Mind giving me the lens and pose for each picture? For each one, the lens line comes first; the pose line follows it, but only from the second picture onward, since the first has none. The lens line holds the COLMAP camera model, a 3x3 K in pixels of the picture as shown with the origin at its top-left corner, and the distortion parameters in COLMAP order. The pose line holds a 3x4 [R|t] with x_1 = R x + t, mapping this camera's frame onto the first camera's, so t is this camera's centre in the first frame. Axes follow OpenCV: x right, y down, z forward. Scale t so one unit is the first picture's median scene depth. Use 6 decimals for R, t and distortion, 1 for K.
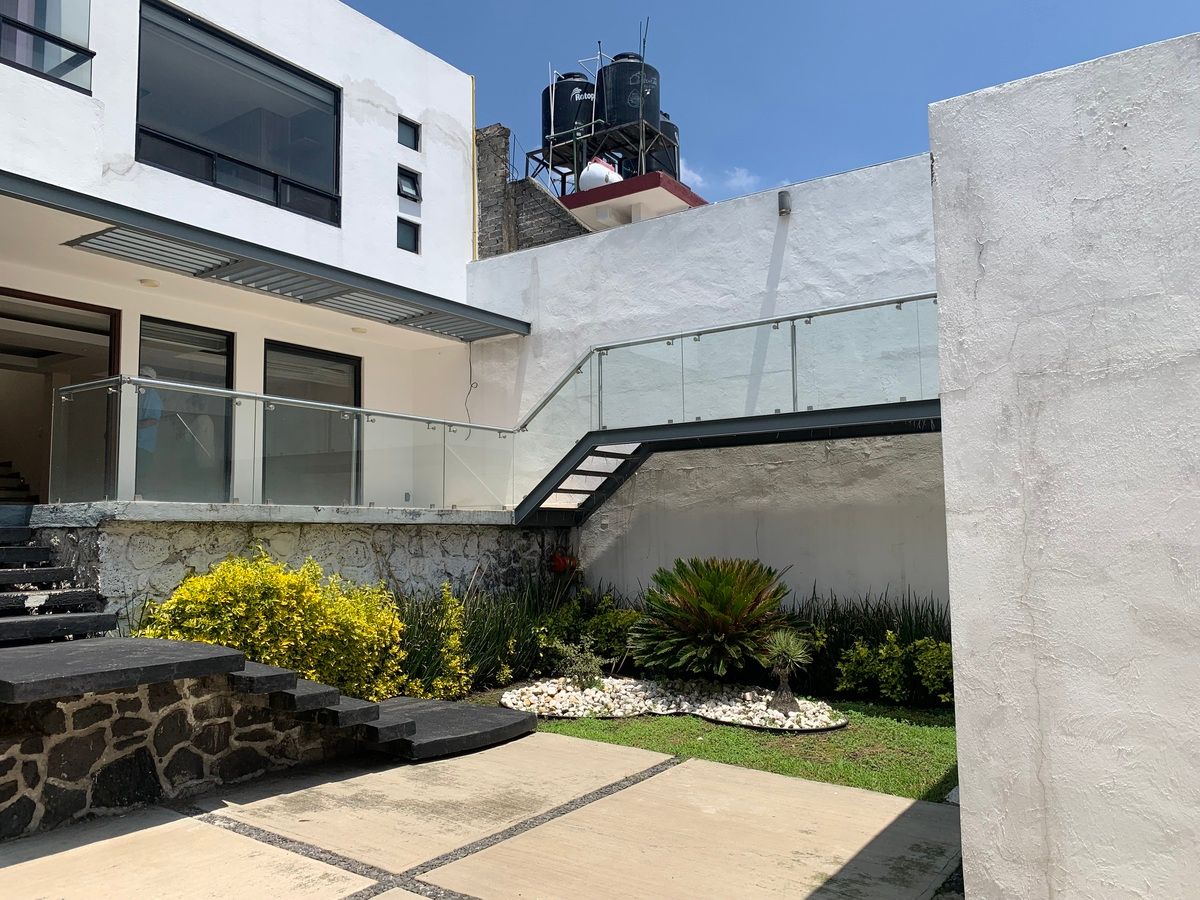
lens RADIAL K [[922.3, 0, 595.4], [0, 922.3, 451.5], [0, 0, 1]] dist [0.056755, -0.059139]
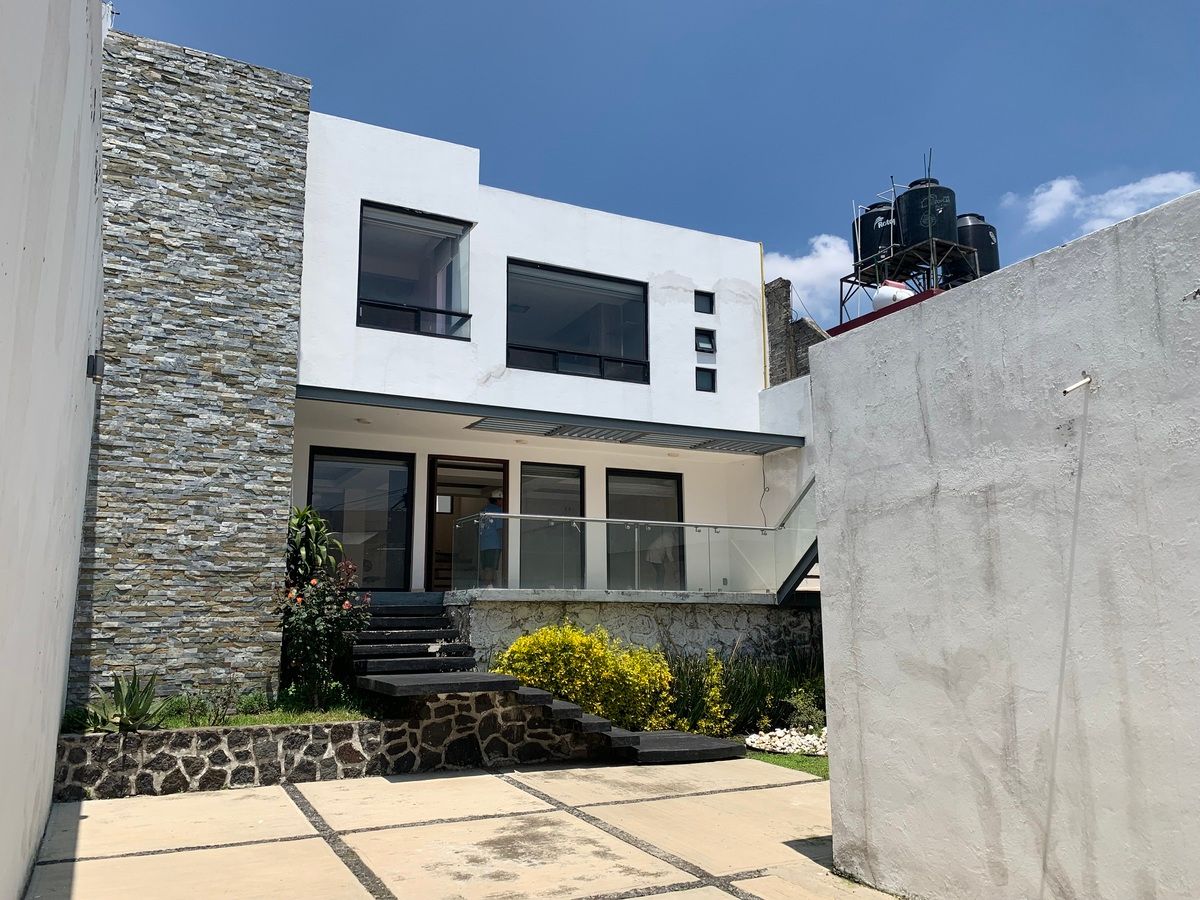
lens RADIAL K [[922.3, 0, 606.5], [0, 922.3, 454.6], [0, 0, 1]] dist [0.056755, -0.059139]
pose [[0.885962, -0.075537, -0.457564, 0.321635], [0.037996, 0.995152, -0.090714, -0.019129], [0.462198, 0.062984, 0.884537, -0.253505]]
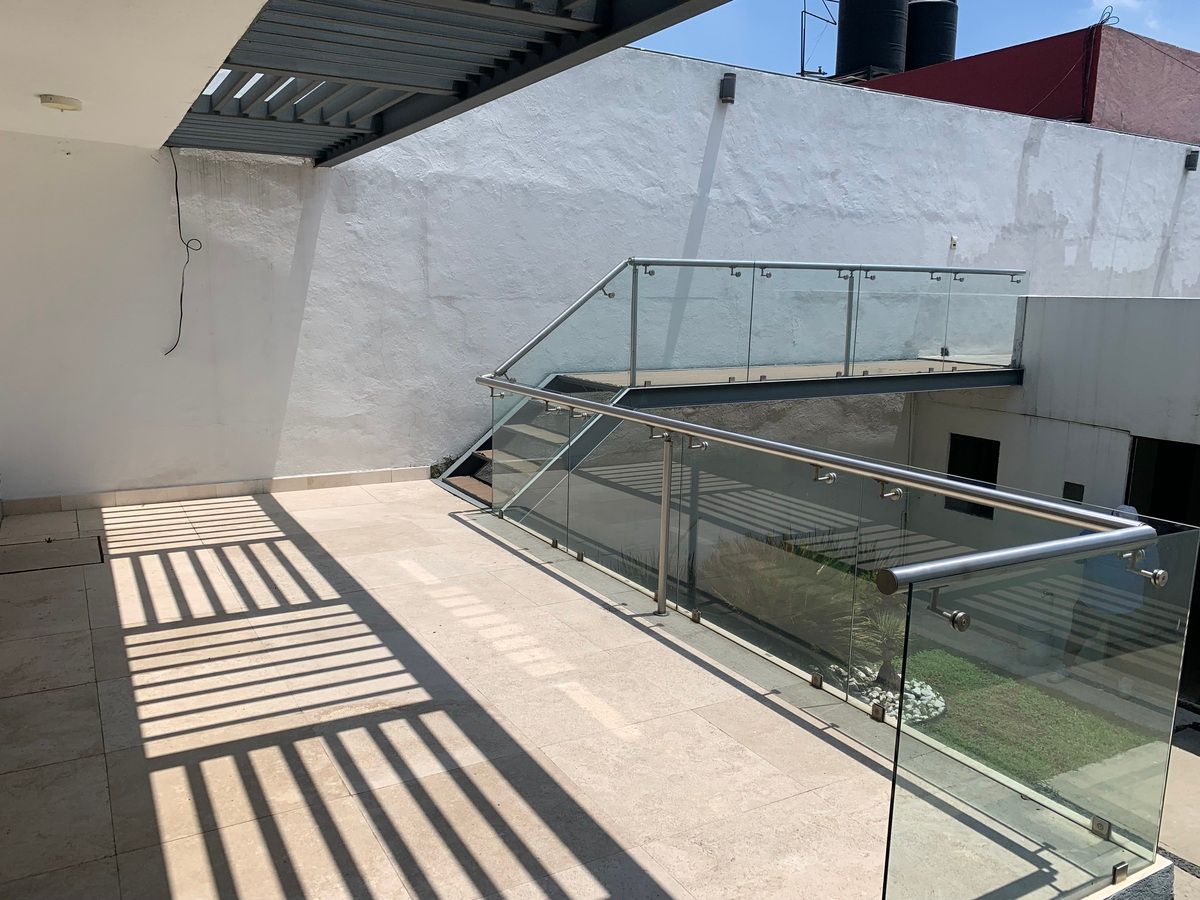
lens RADIAL K [[922.3, 0, 601.8], [0, 922.3, 449.6], [0, 0, 1]] dist [0.056755, -0.059139]
pose [[0.413290, -0.134600, 0.900597, -0.652535], [-0.110832, 0.974227, 0.196466, -0.112841], [-0.903830, -0.181012, 0.387720, 0.770462]]
